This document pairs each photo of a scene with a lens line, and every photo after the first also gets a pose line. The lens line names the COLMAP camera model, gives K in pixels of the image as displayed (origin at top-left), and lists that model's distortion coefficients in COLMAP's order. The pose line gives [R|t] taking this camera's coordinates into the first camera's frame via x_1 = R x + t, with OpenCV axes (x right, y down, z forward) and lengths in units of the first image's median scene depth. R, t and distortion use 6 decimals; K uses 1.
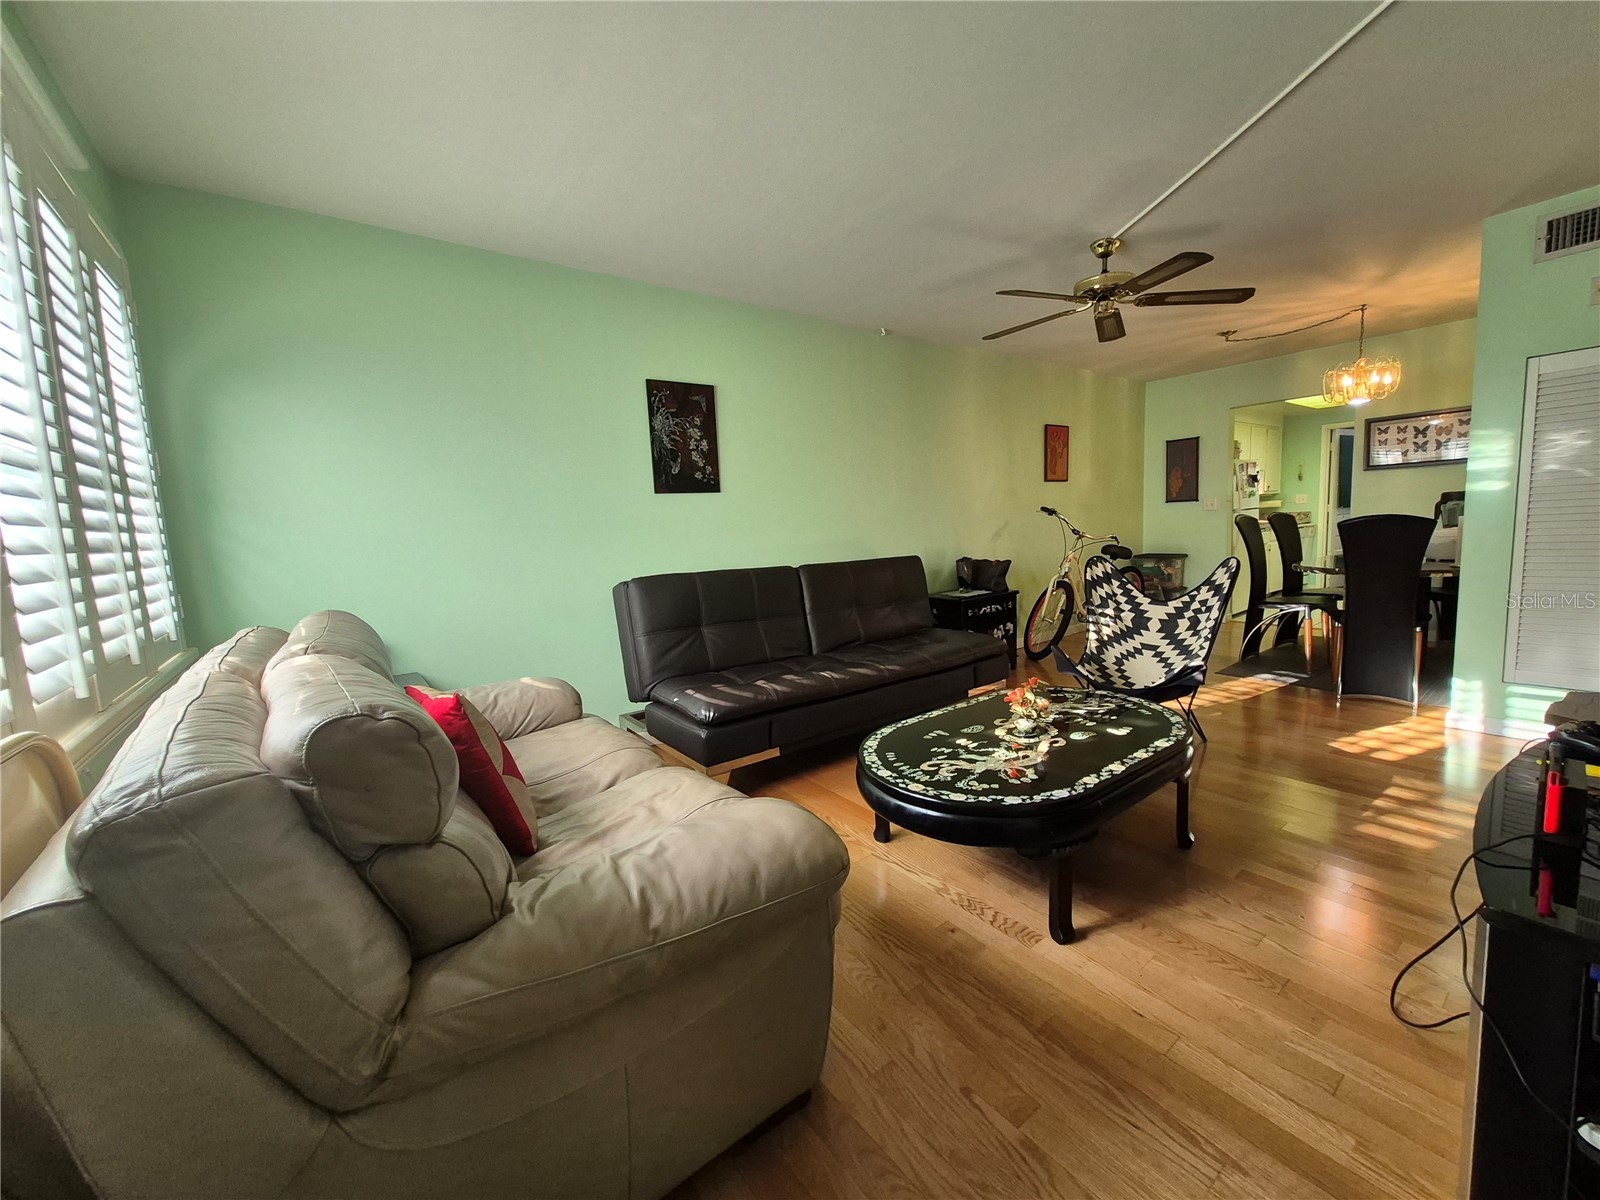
lens RADIAL K [[631.7, 0, 810.2], [0, 631.7, 595.0], [0, 0, 1]] dist [0.003486, -0.000570]
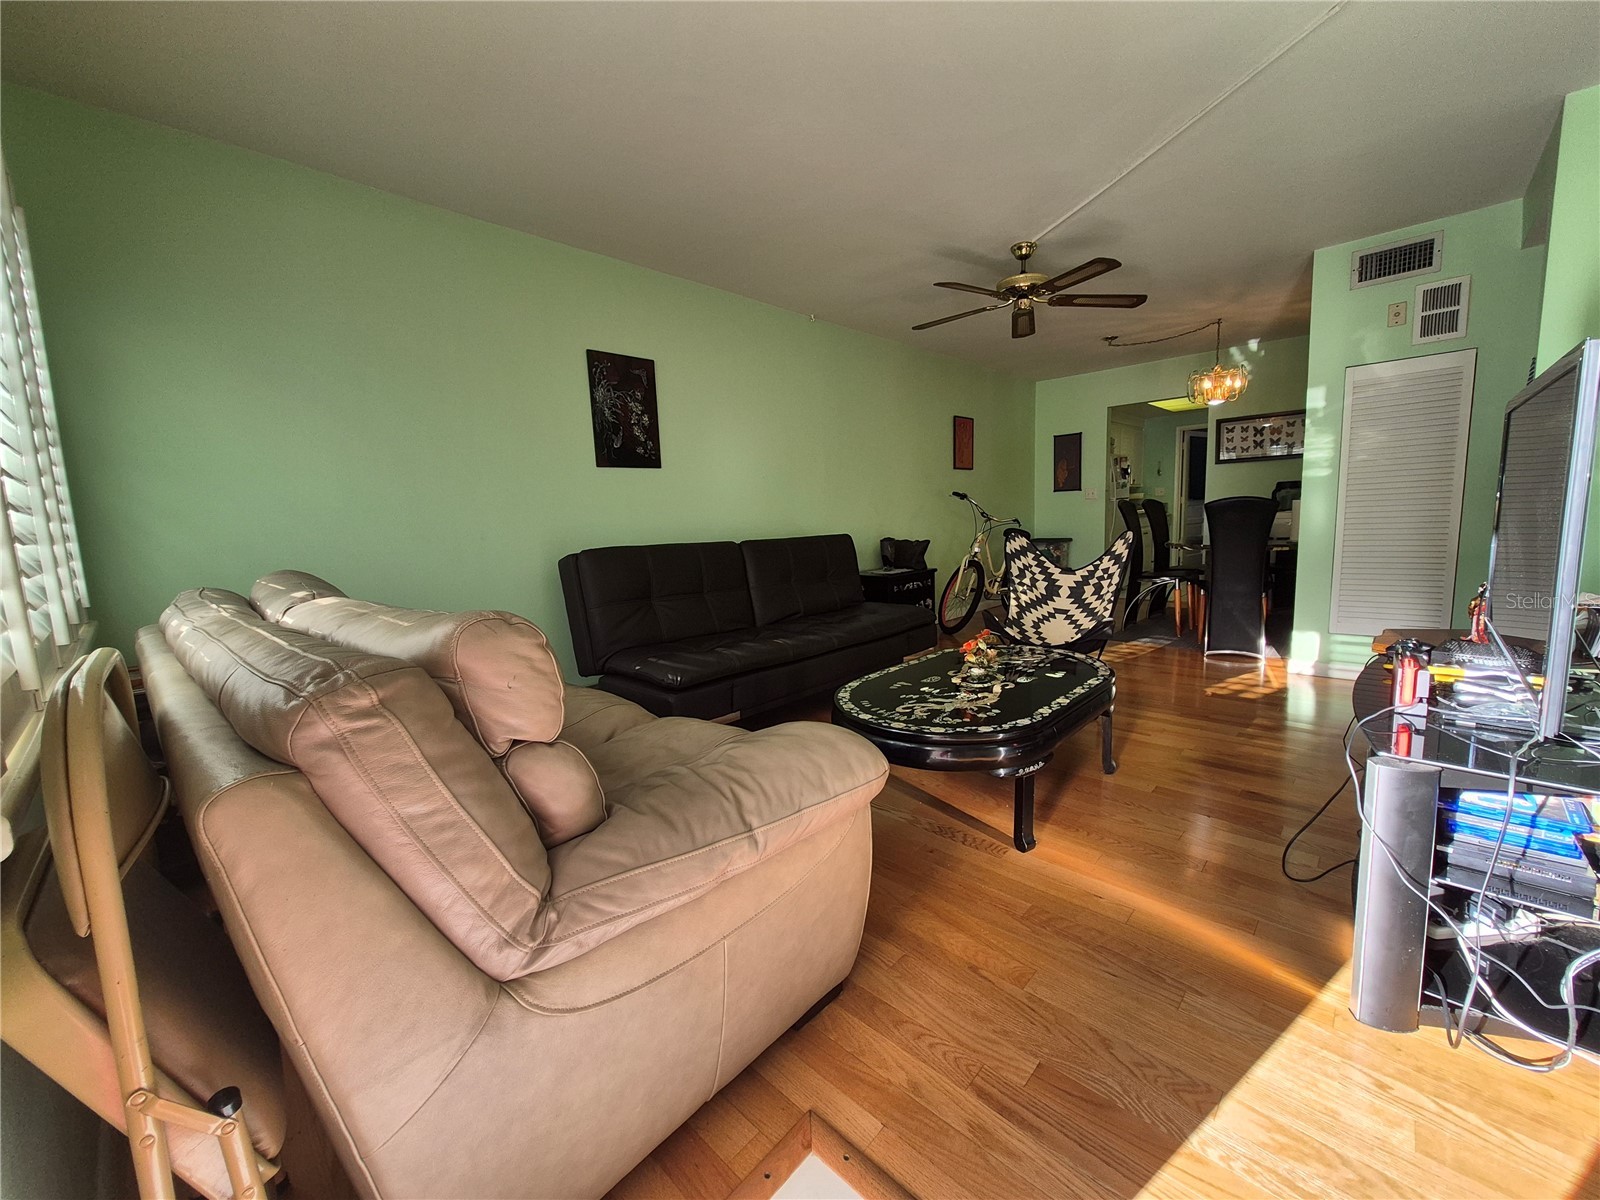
lens RADIAL K [[631.7, 0, 810.2], [0, 631.7, 595.0], [0, 0, 1]] dist [0.003486, -0.000570]
pose [[0.985262, -0.014887, 0.170403, -0.096140], [0.013673, 0.999872, 0.008301, 0.038488], [-0.170505, -0.005849, 0.985339, -0.031821]]
